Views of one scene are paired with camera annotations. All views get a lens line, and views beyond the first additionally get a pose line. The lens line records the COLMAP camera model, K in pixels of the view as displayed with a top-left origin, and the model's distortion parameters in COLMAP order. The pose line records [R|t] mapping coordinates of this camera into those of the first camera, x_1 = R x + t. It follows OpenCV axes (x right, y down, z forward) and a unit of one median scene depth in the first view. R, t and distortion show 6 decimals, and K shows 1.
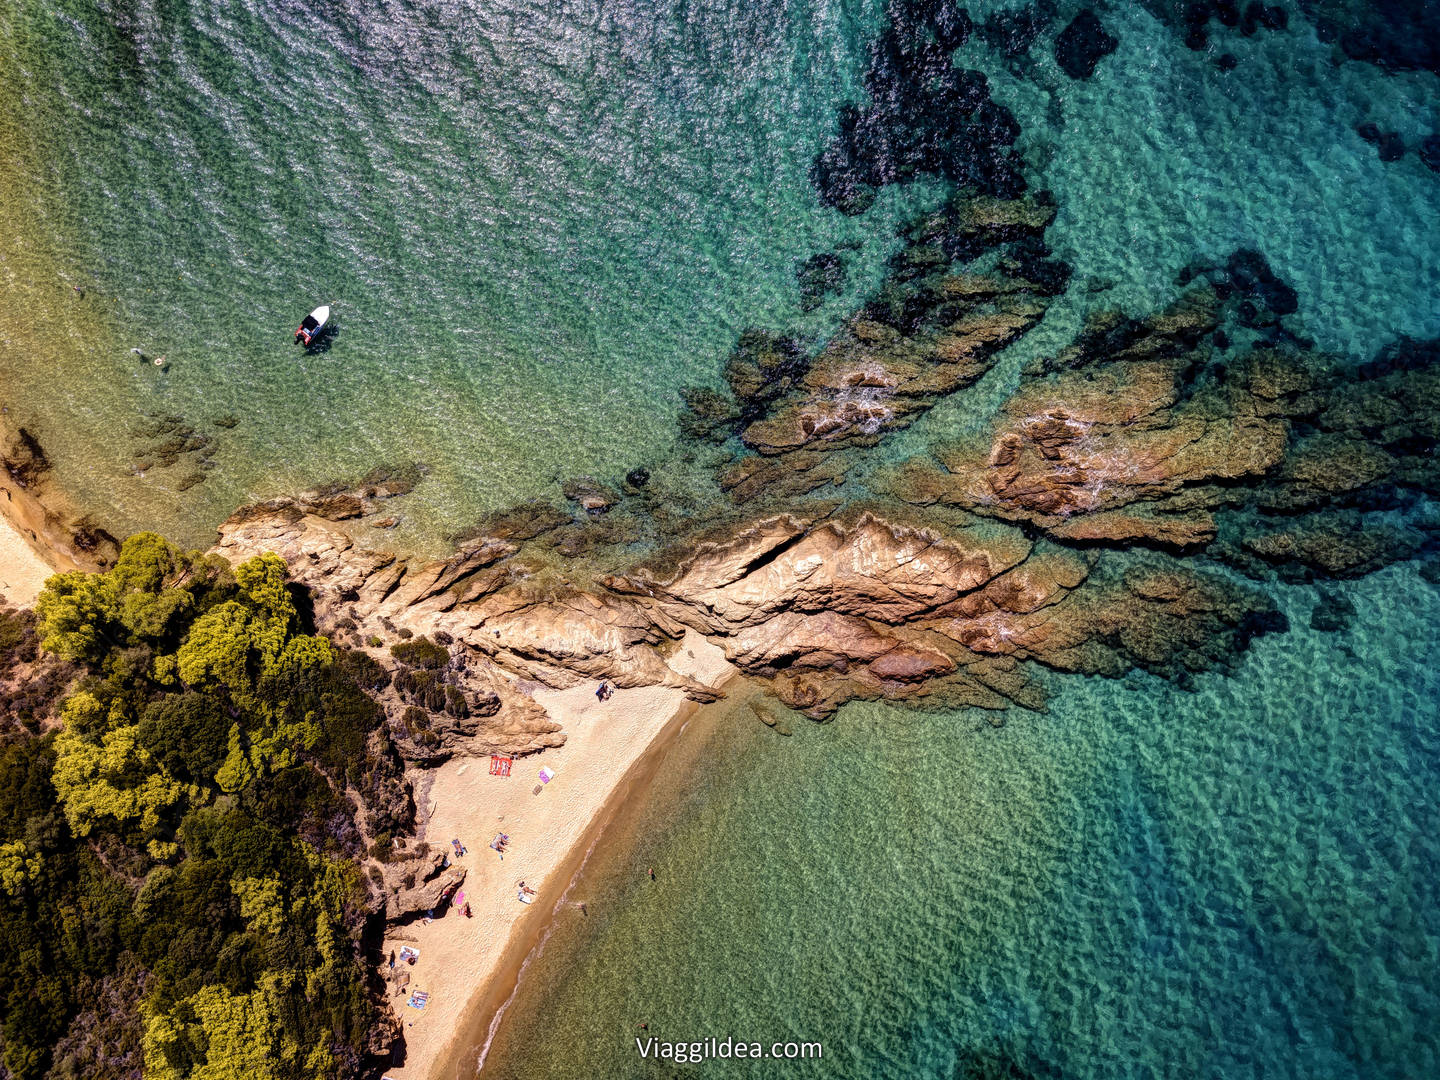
lens RADIAL K [[1106.7, 0, 722.9], [0, 1106.7, 531.6], [0, 0, 1]] dist [0.000152, 0.002836]
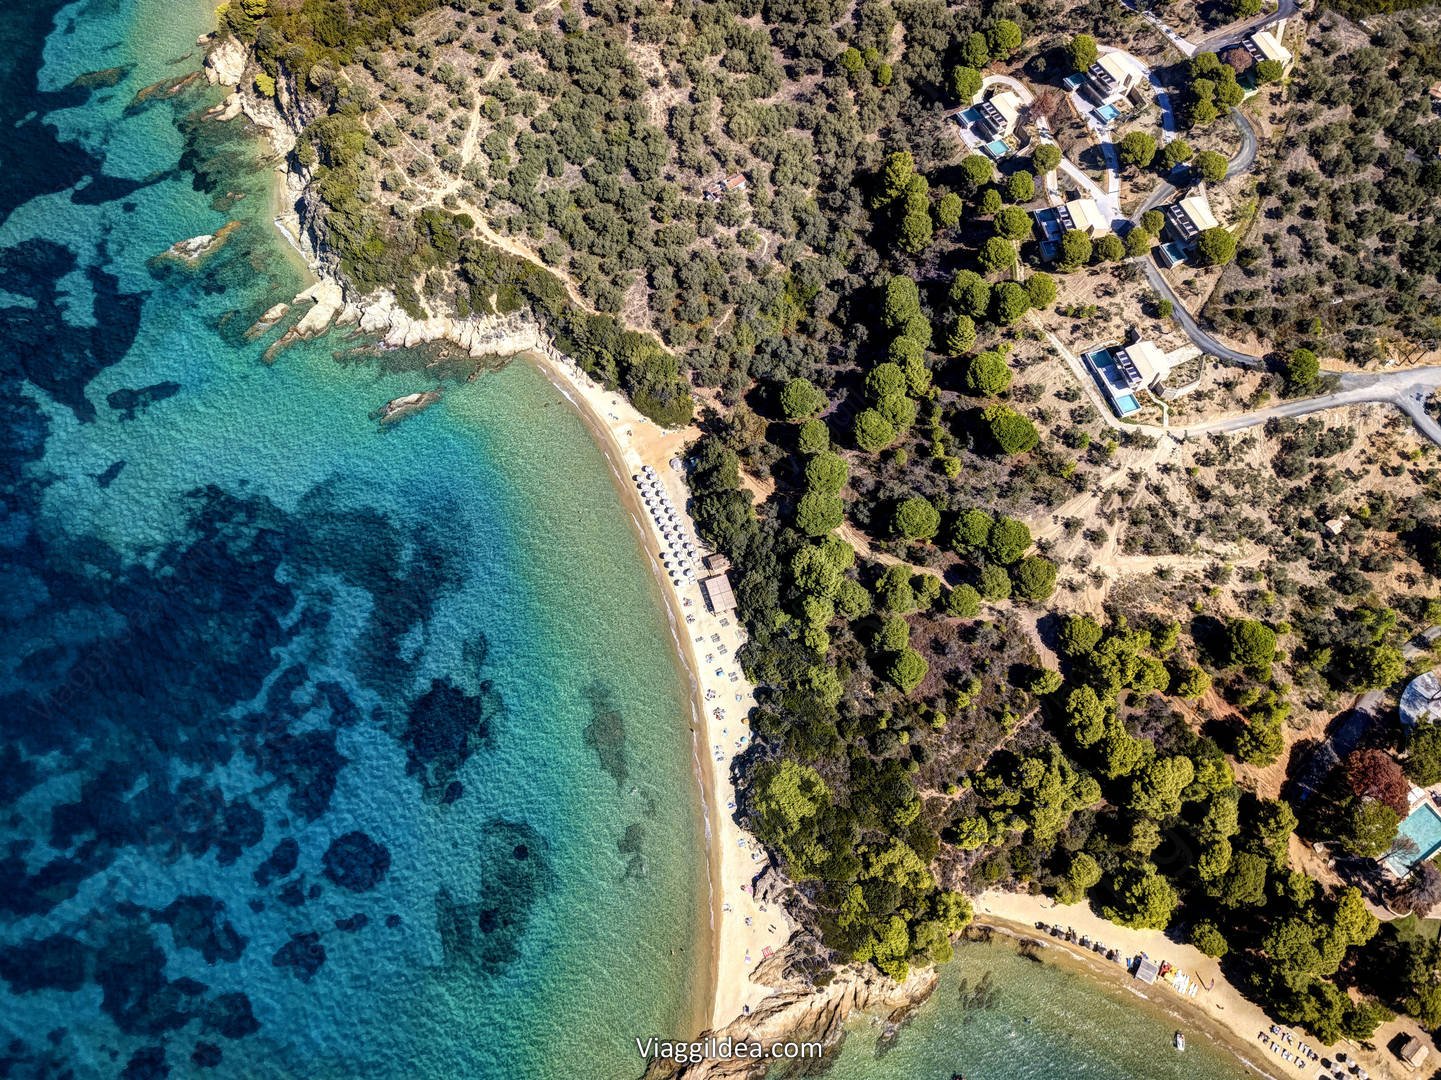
lens RADIAL K [[1107.5, 0, 725.9], [0, 1107.5, 533.7], [0, 0, 1]] dist [0.000152, 0.002836]
pose [[-0.844892, 0.476856, -0.242417, 0.006547], [-0.534116, -0.726903, 0.431662, -0.091880], [0.029627, 0.494187, 0.868851, -1.343874]]
